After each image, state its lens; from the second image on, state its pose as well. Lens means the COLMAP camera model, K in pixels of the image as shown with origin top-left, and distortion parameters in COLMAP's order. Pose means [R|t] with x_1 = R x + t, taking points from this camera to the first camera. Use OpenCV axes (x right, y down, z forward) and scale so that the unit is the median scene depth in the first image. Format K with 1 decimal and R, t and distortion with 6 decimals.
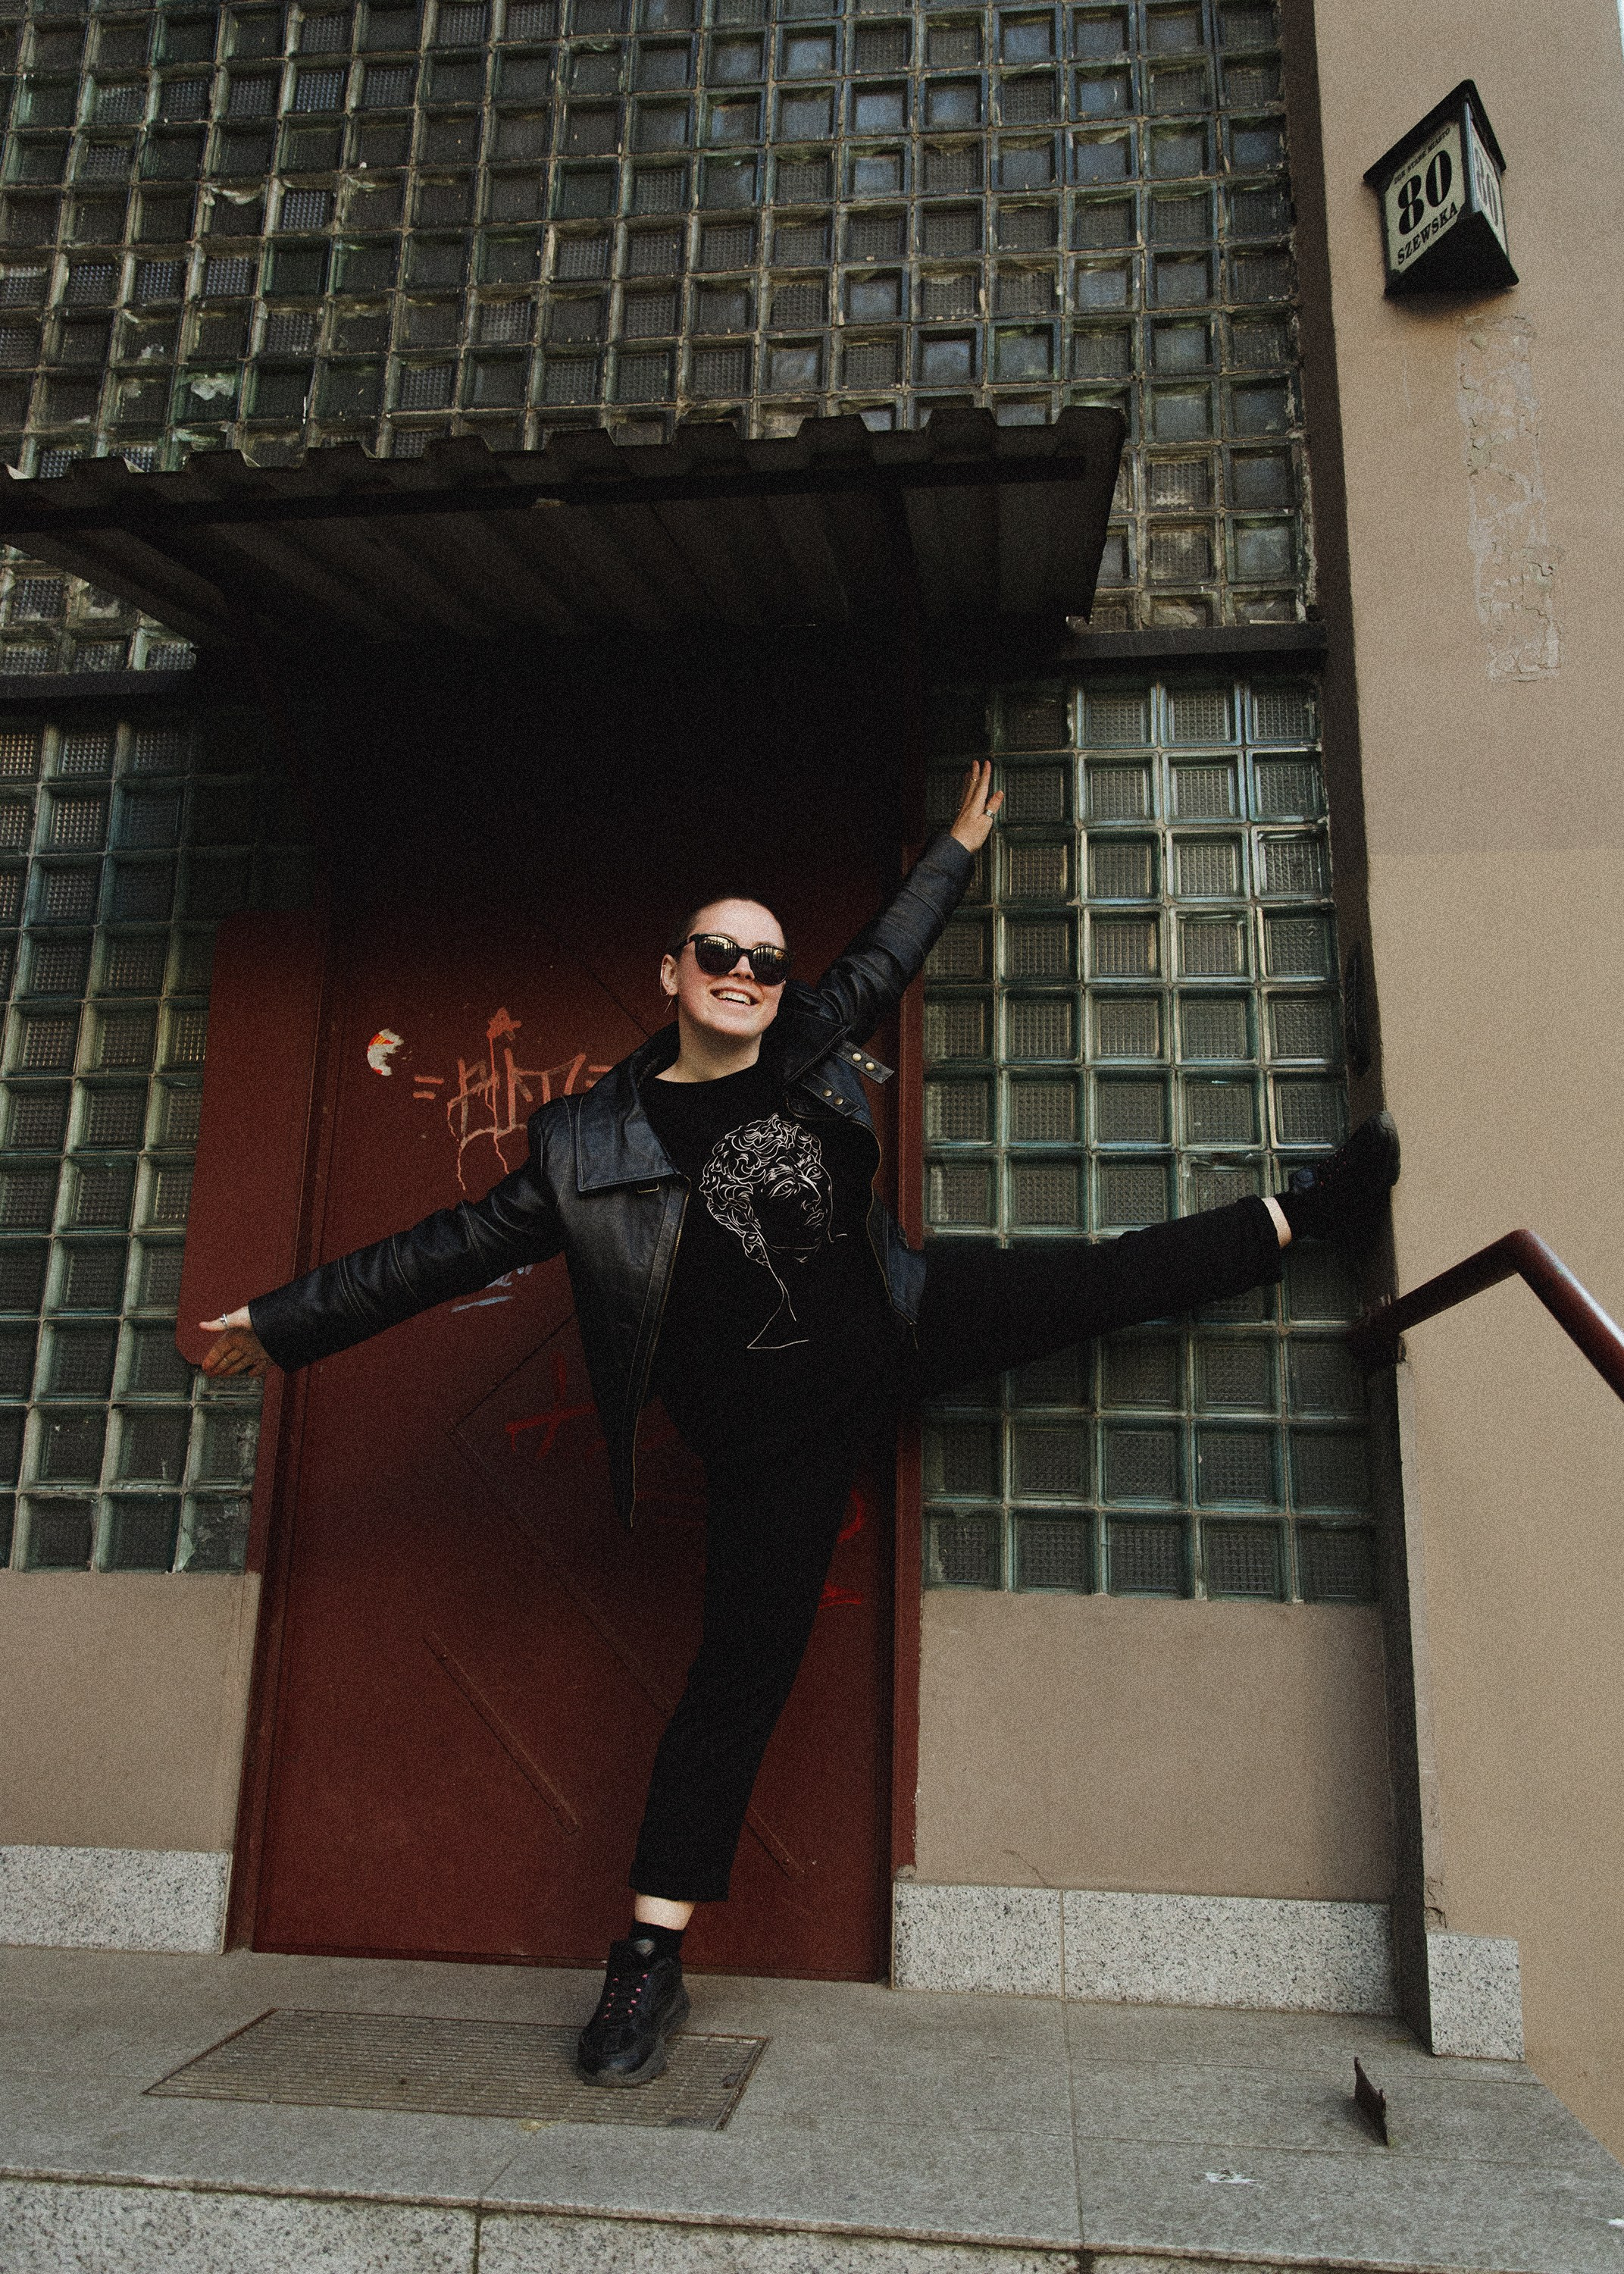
lens RADIAL K [[1699.1, 0, 824.8], [0, 1699.1, 1135.7], [0, 0, 1]] dist [0.032779, 0.005518]
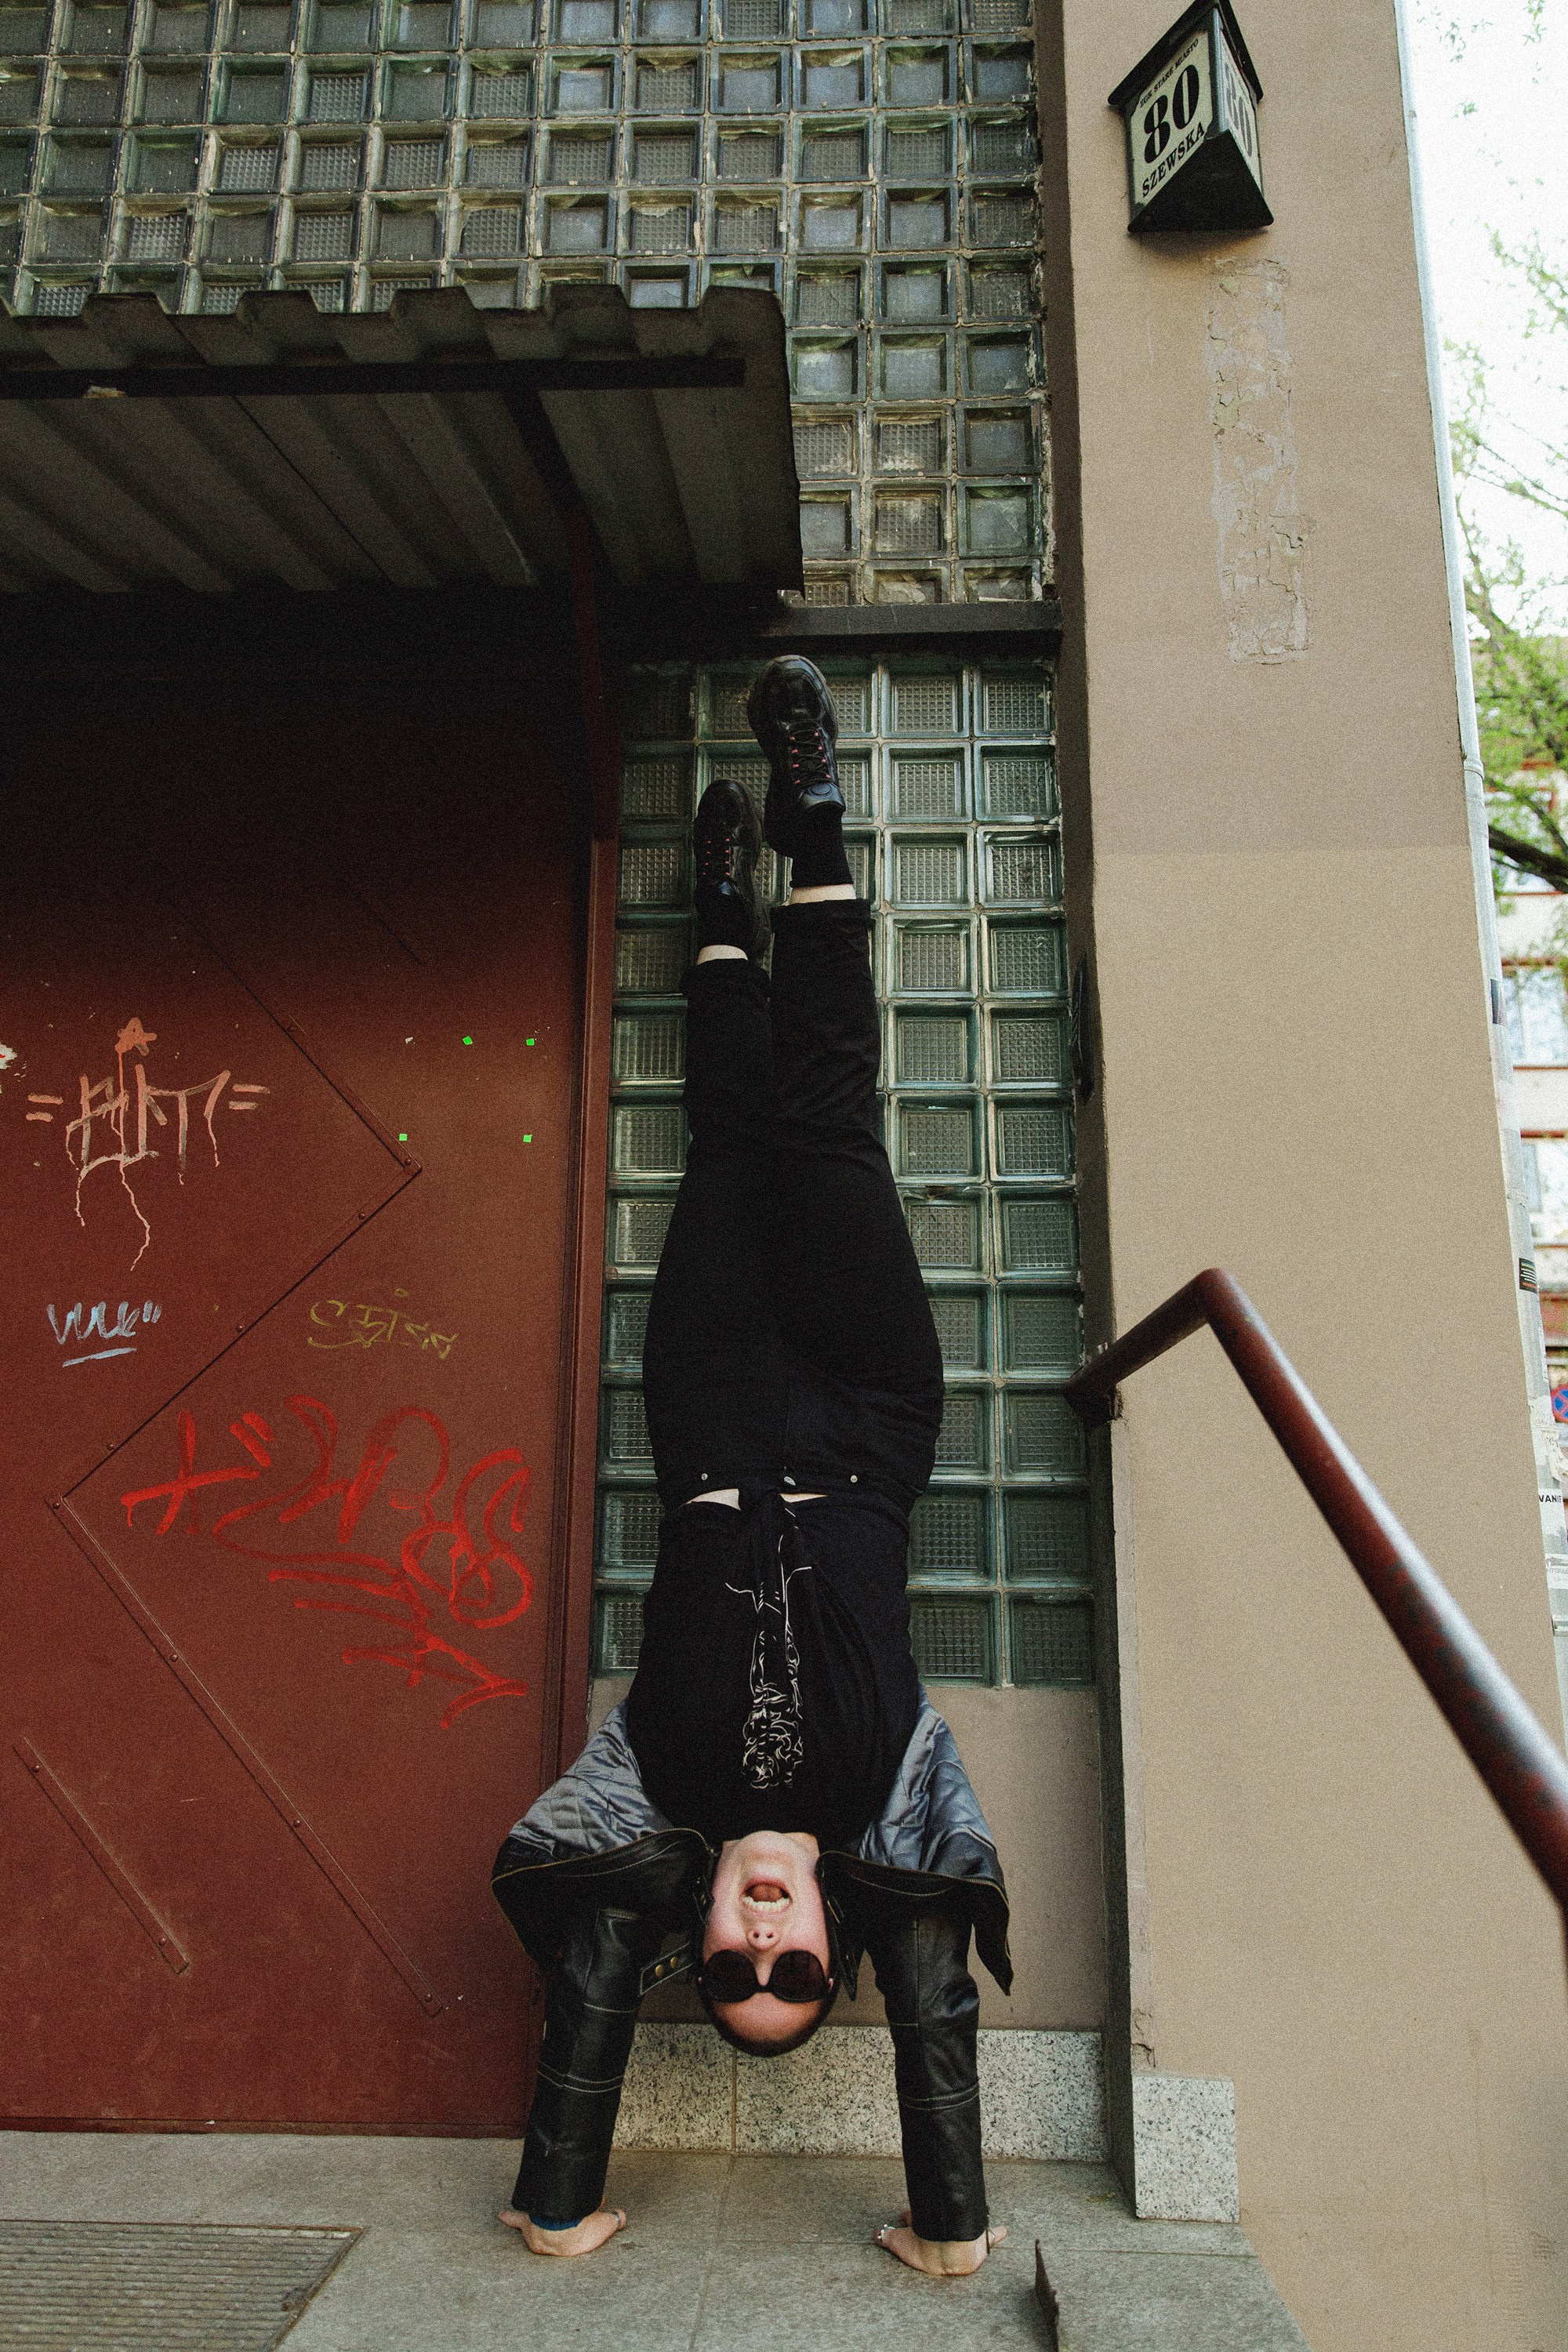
lens RADIAL K [[1670.2, 0, 769.7], [0, 1670.2, 1198.3], [0, 0, 1]] dist [0.085430, -0.036207]
pose [[0.998013, 0.003368, 0.062917, 0.084719], [-0.003911, 0.999956, 0.008516, 0.009177], [-0.062885, -0.008745, 0.997982, 0.114519]]
